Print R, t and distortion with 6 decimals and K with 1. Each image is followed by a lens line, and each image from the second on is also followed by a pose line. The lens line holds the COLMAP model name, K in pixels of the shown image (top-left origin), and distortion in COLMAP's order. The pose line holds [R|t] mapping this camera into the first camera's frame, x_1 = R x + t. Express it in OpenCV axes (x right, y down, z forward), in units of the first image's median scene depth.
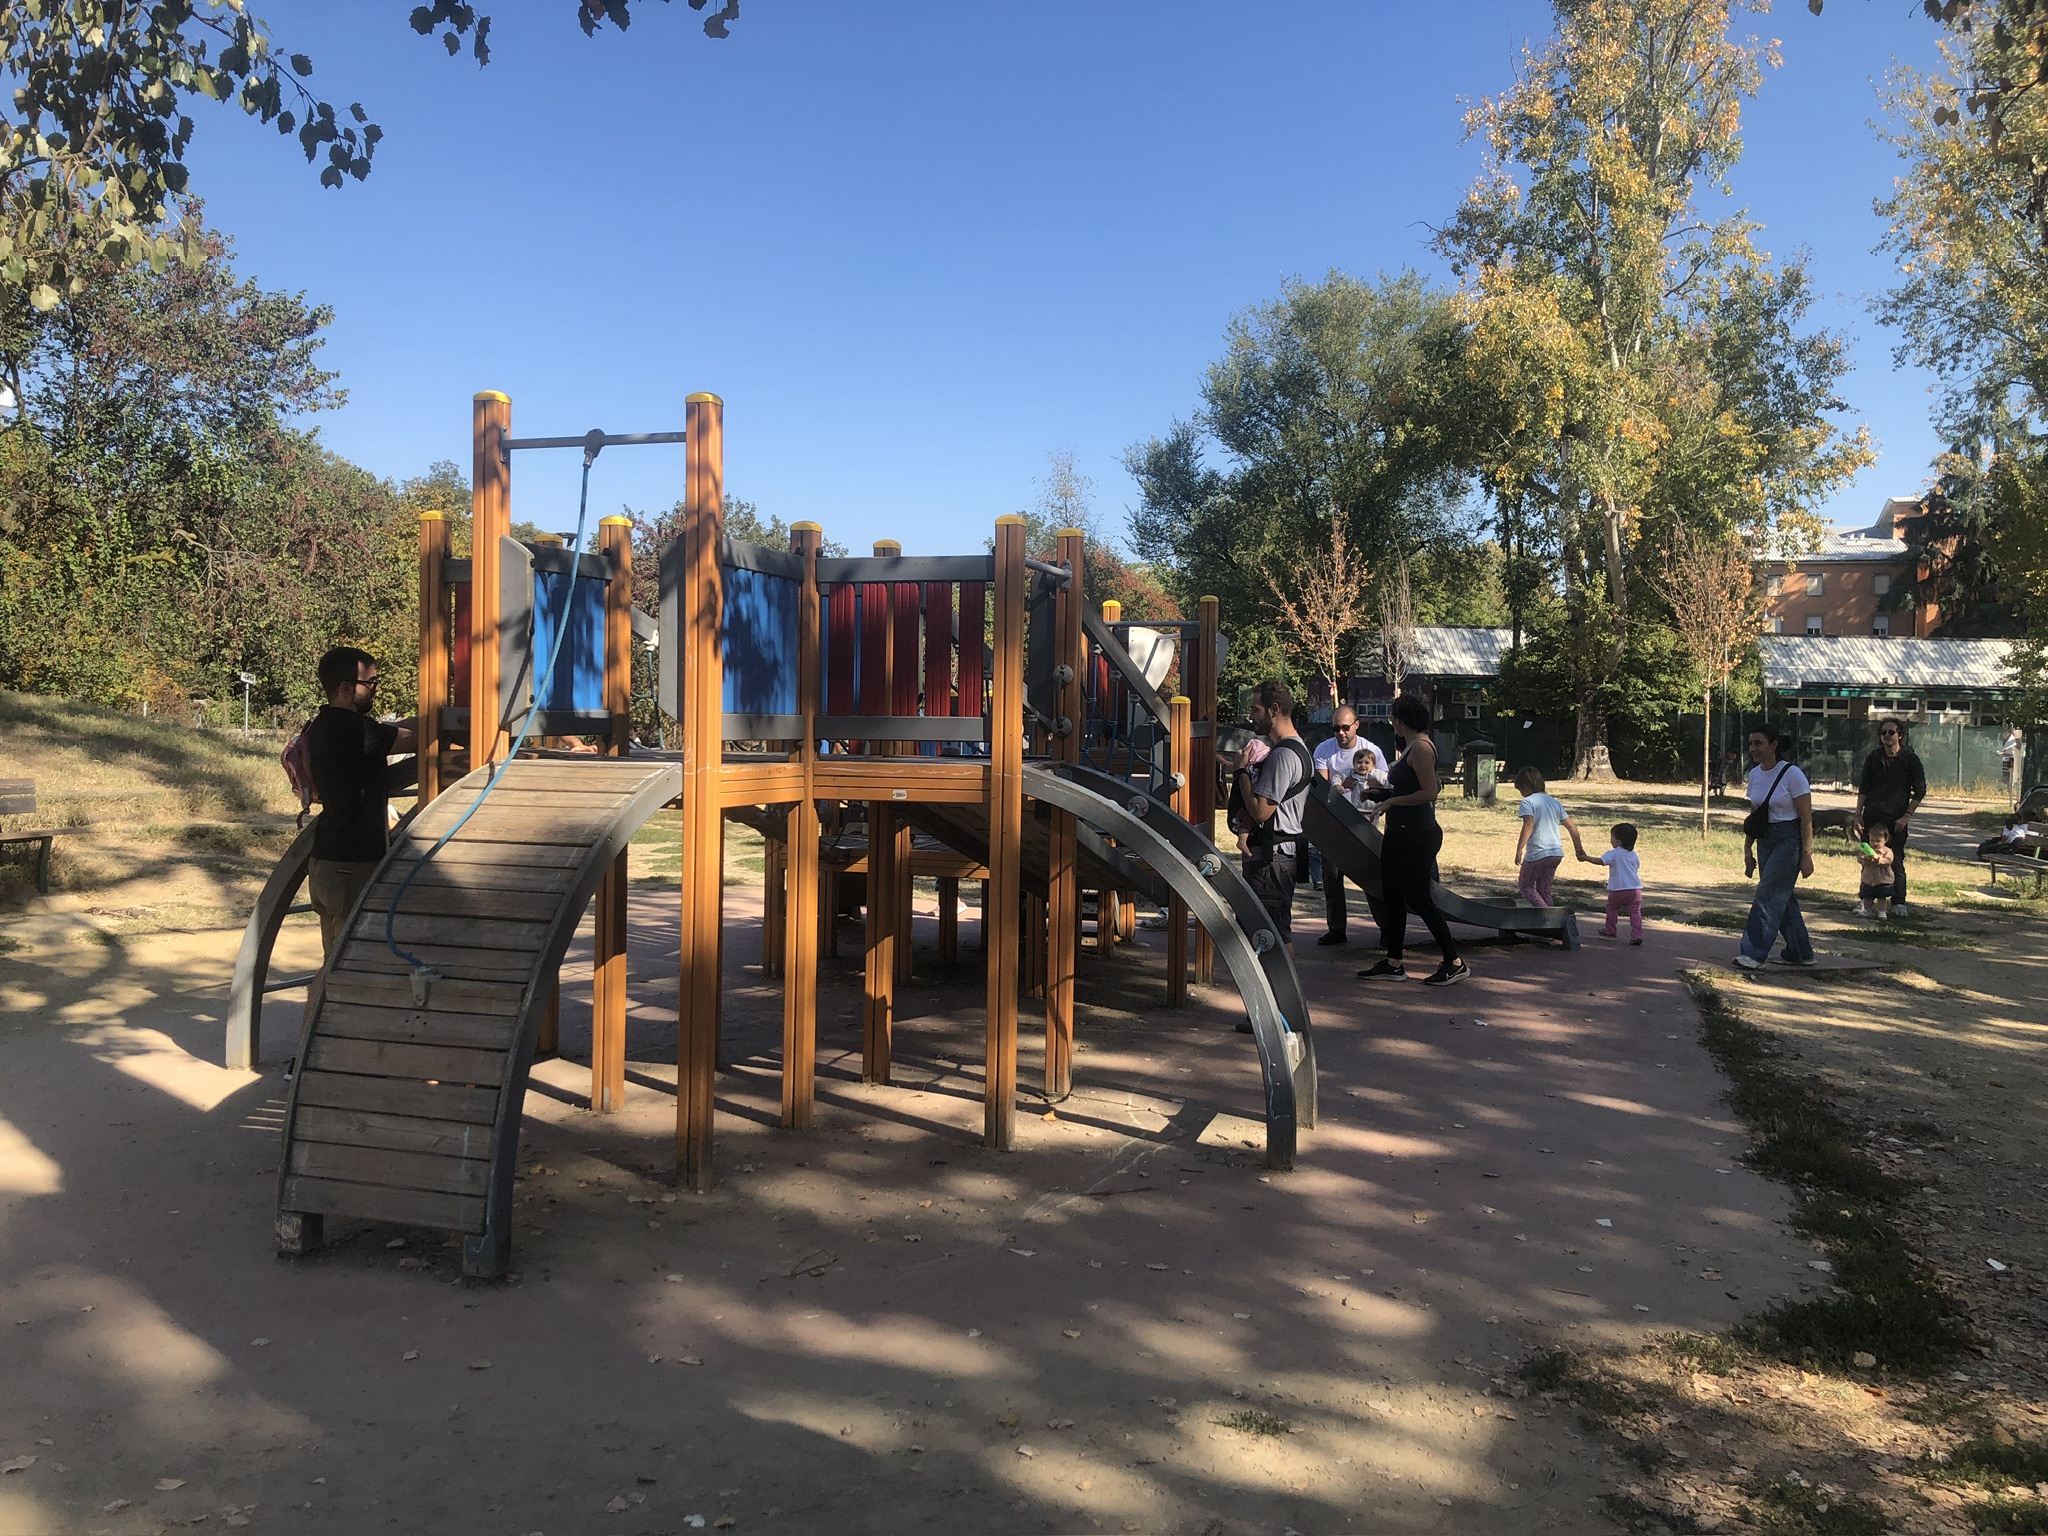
lens RADIAL K [[1644.5, 0, 1029.4], [0, 1644.5, 757.8], [0, 0, 1]] dist [0.010610, -0.001324]
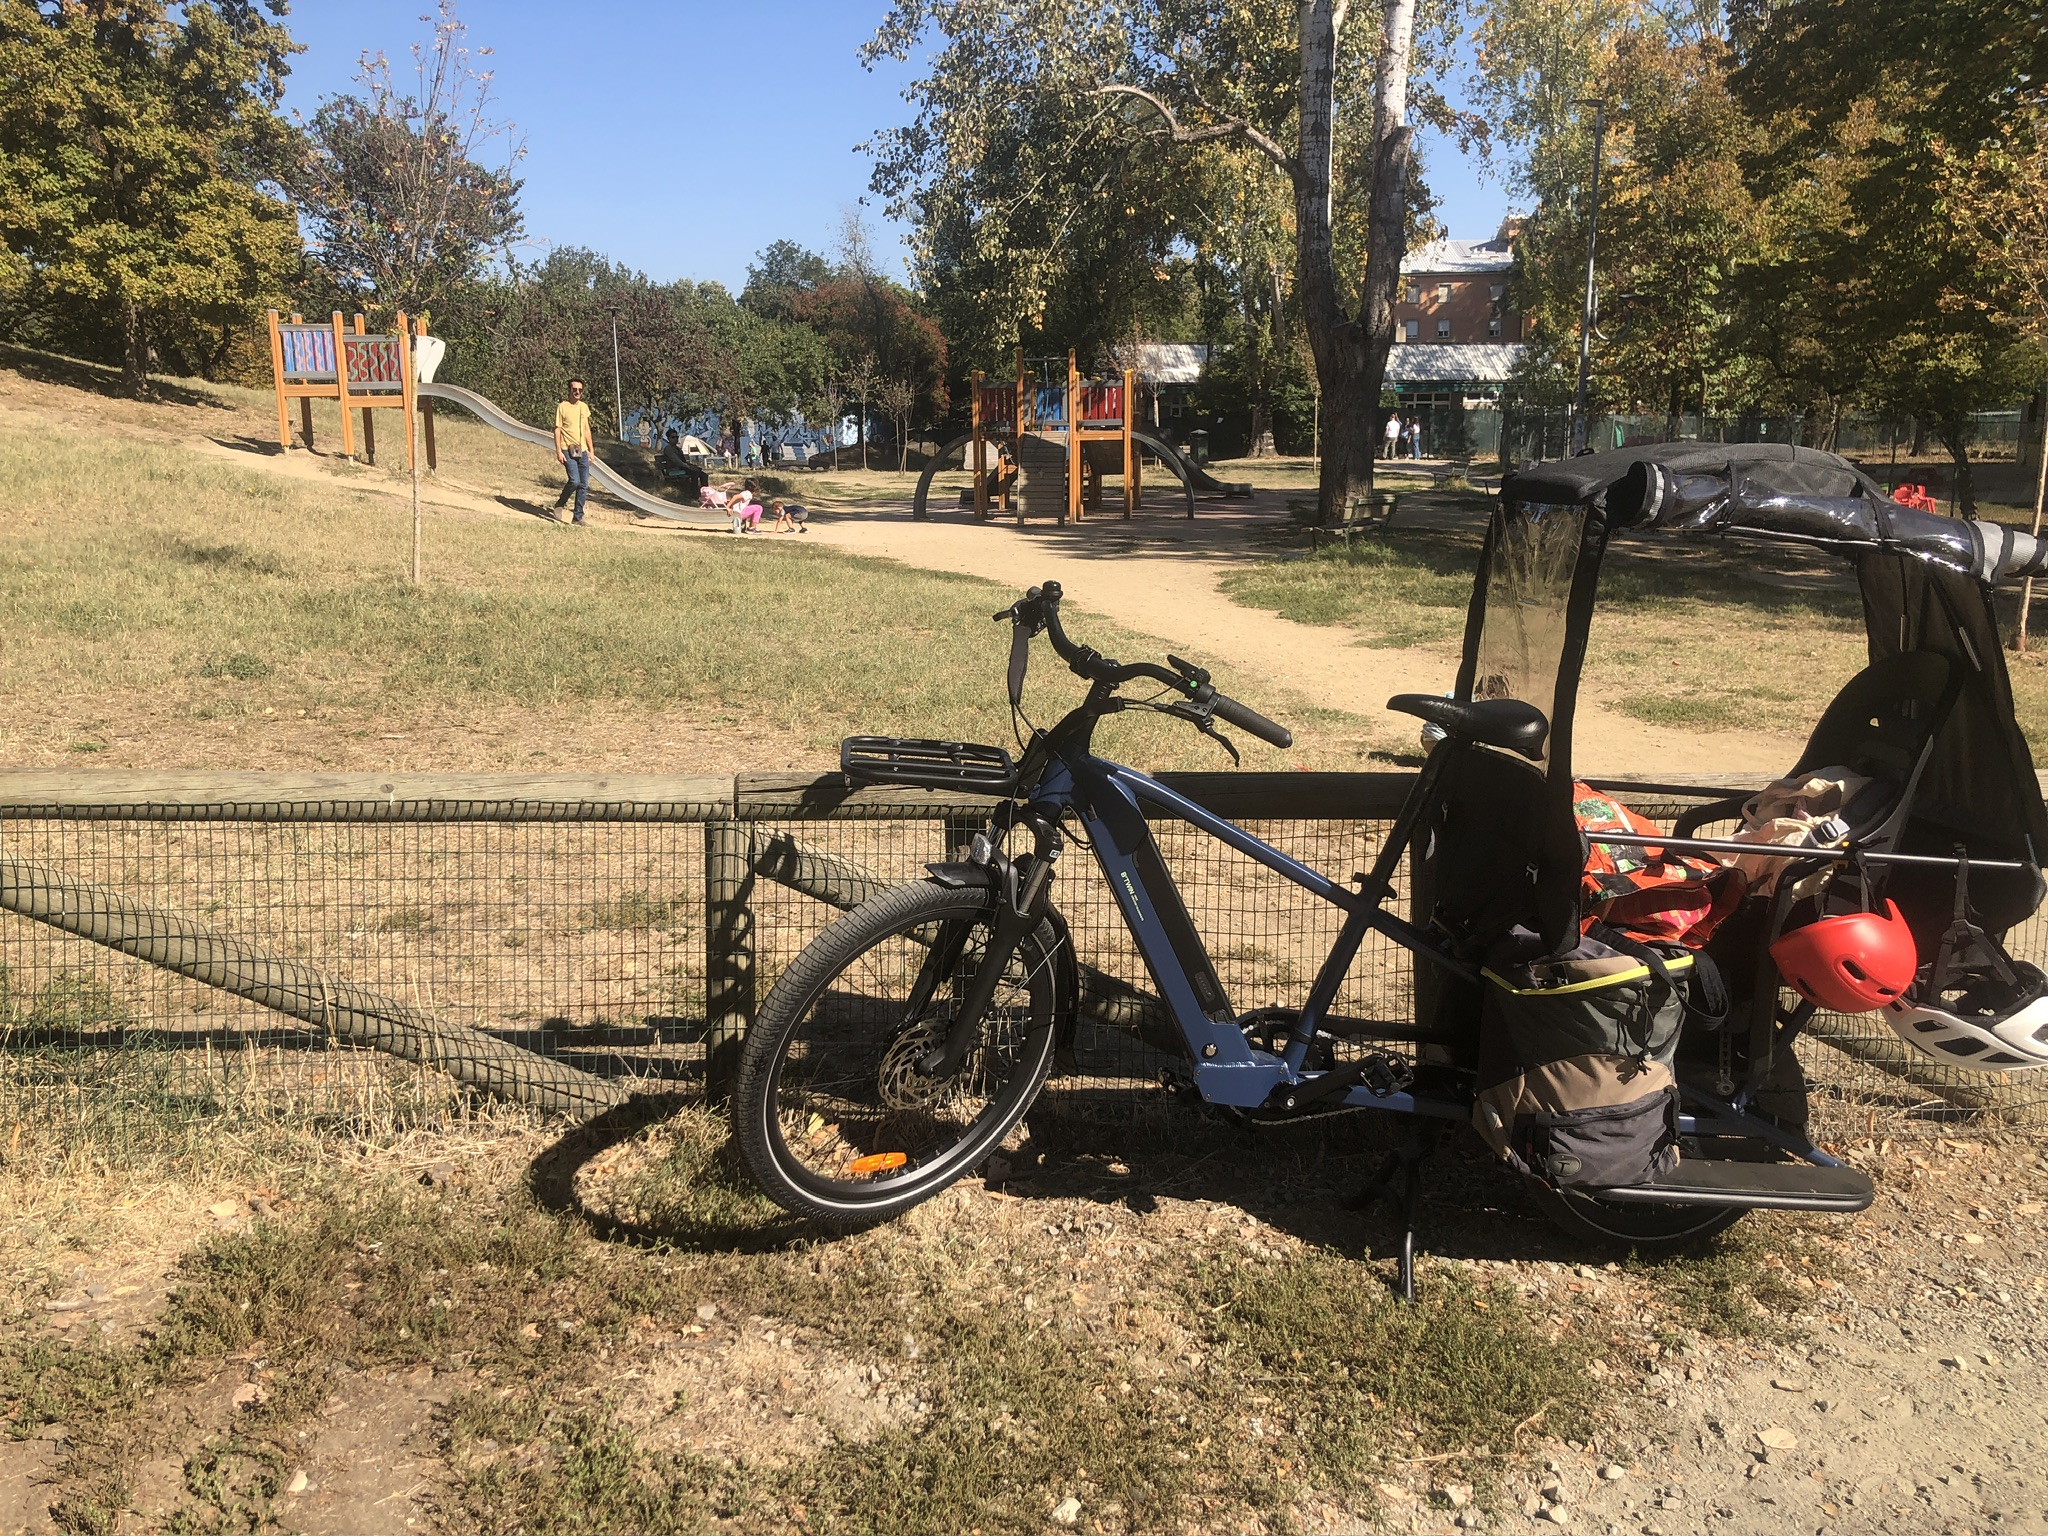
lens RADIAL K [[1644.5, 0, 1018.5], [0, 1644.5, 771.3], [0, 0, 1]] dist [0.010610, -0.001324]
pose [[0.983173, -0.062166, 0.171775, -0.120153], [0.029554, 0.982057, 0.186253, 0.007847], [-0.180272, -0.178042, 0.967369, -0.364339]]
